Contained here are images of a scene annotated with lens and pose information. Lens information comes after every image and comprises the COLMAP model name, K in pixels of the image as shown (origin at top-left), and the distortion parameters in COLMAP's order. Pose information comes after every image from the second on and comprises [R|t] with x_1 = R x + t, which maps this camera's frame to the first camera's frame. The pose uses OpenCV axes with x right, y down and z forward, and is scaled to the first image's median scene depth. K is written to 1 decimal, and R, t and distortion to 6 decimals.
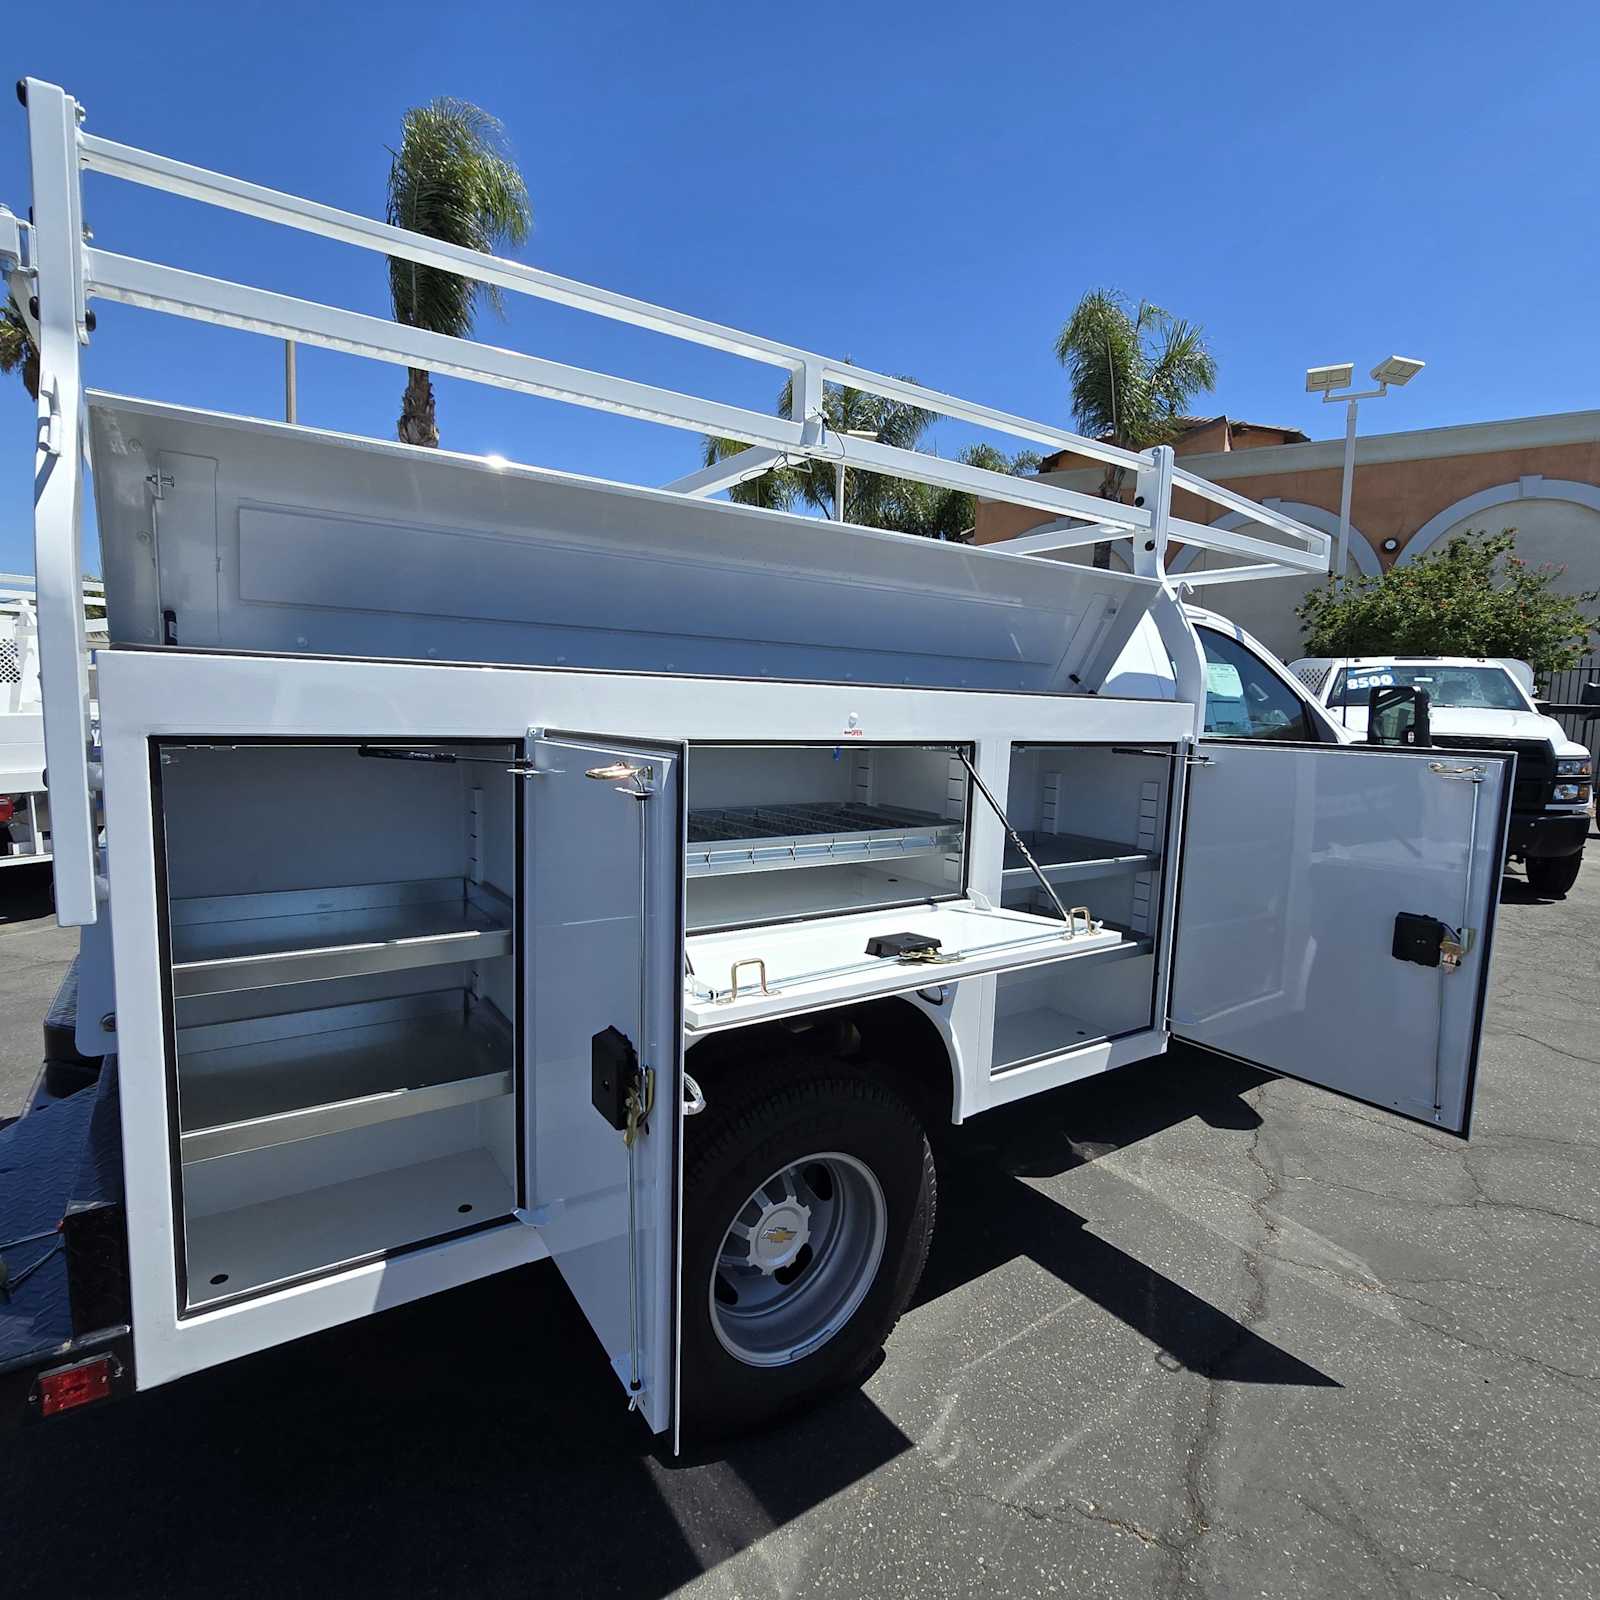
lens RADIAL K [[870.0, 0, 800.0], [0, 870.0, 800.0], [0, 0, 1]] dist [0.000254, -0.000795]
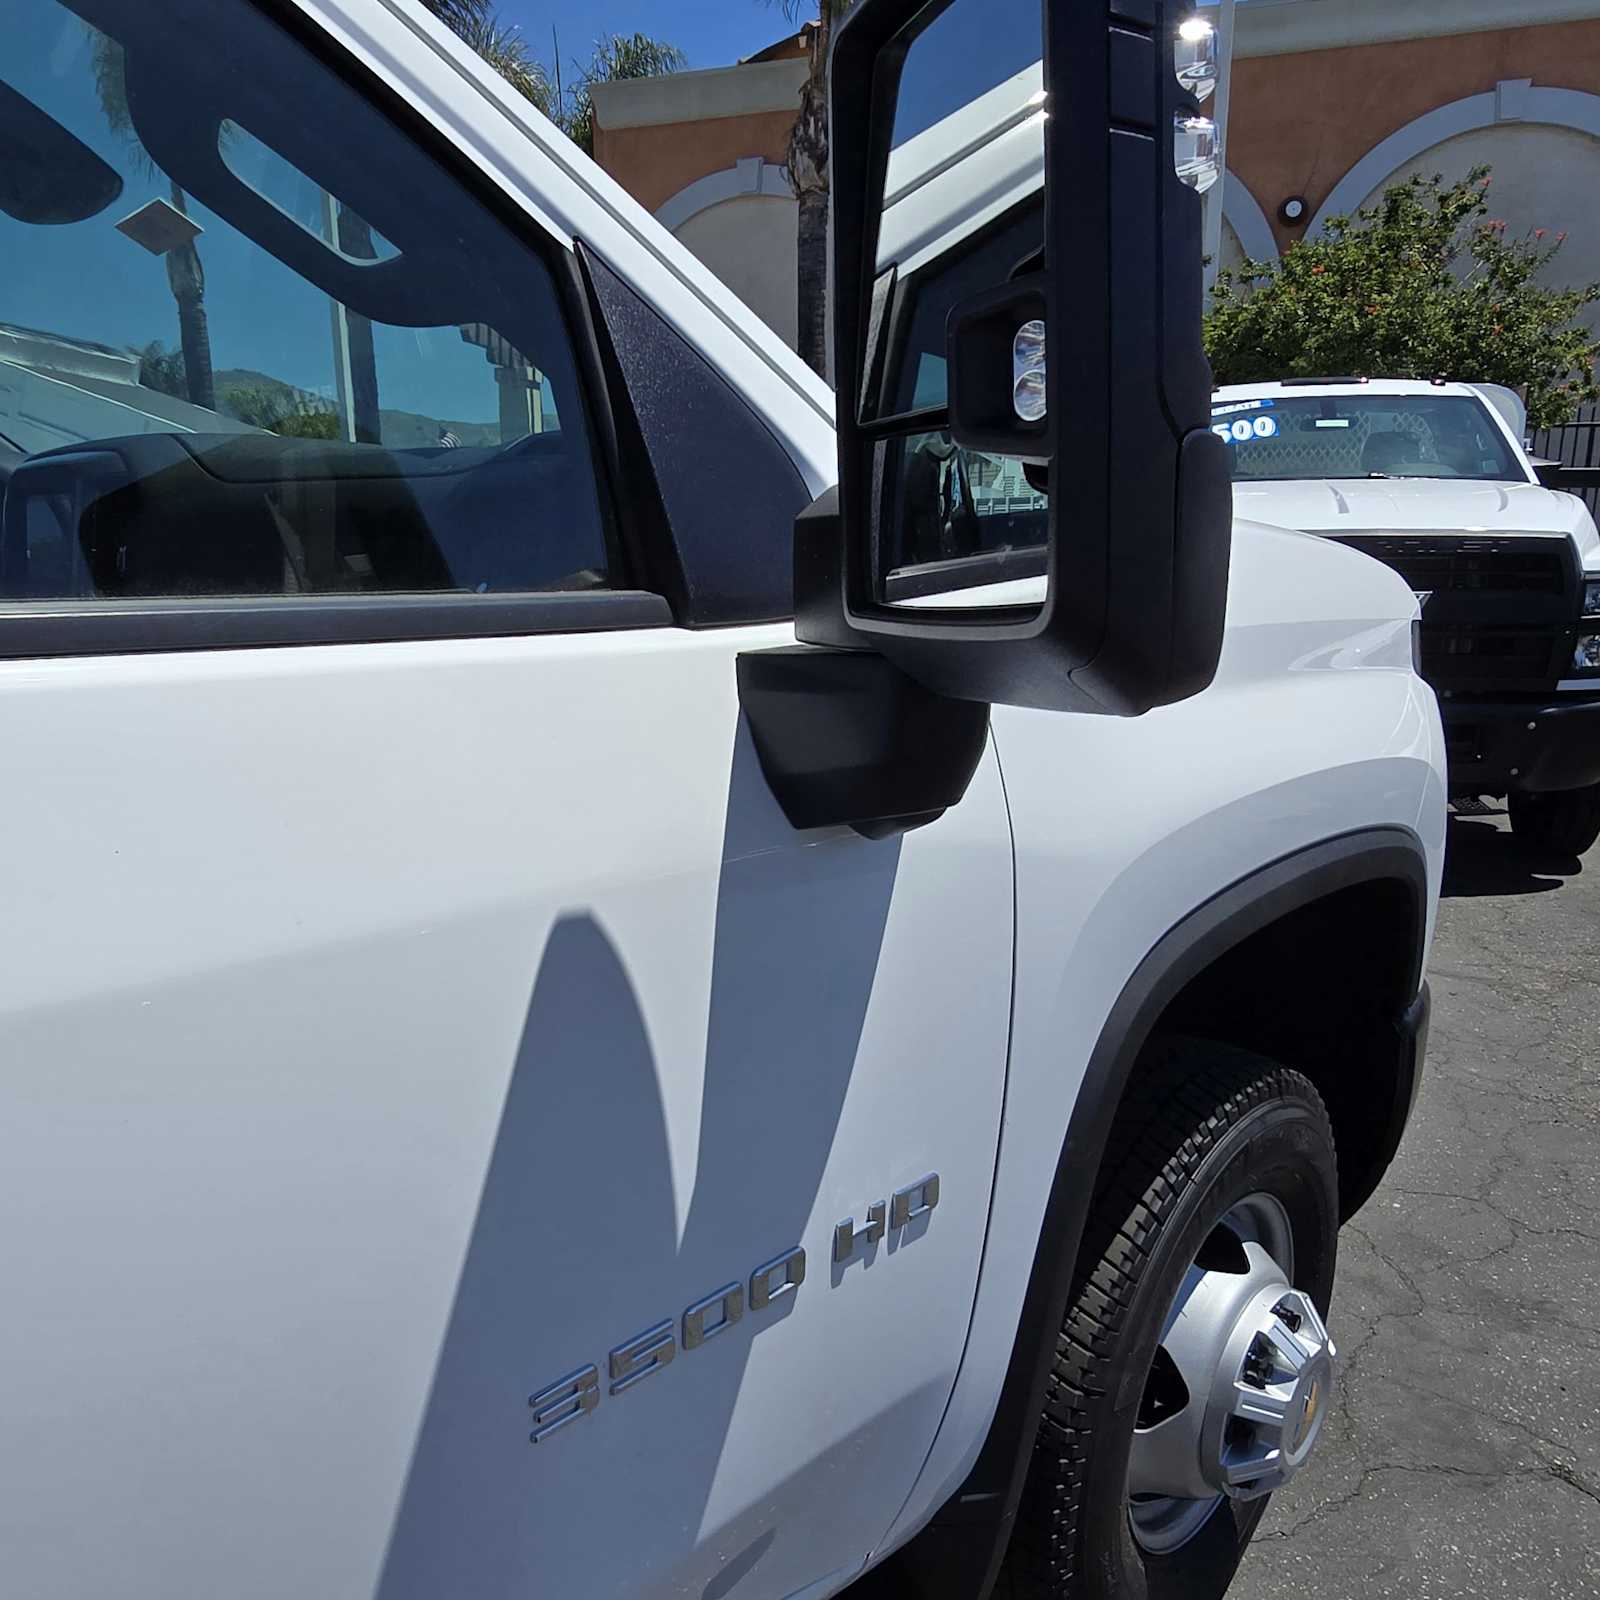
lens RADIAL K [[1361.0, 0, 739.4], [0, 1361.0, 881.1], [0, 0, 1]] dist [0.013168, -0.007854]
pose [[0.977118, -0.079386, 0.197330, 0.140385], [0.051142, 0.988209, 0.144314, -0.008323], [-0.206460, -0.130920, 0.969657, 0.186507]]
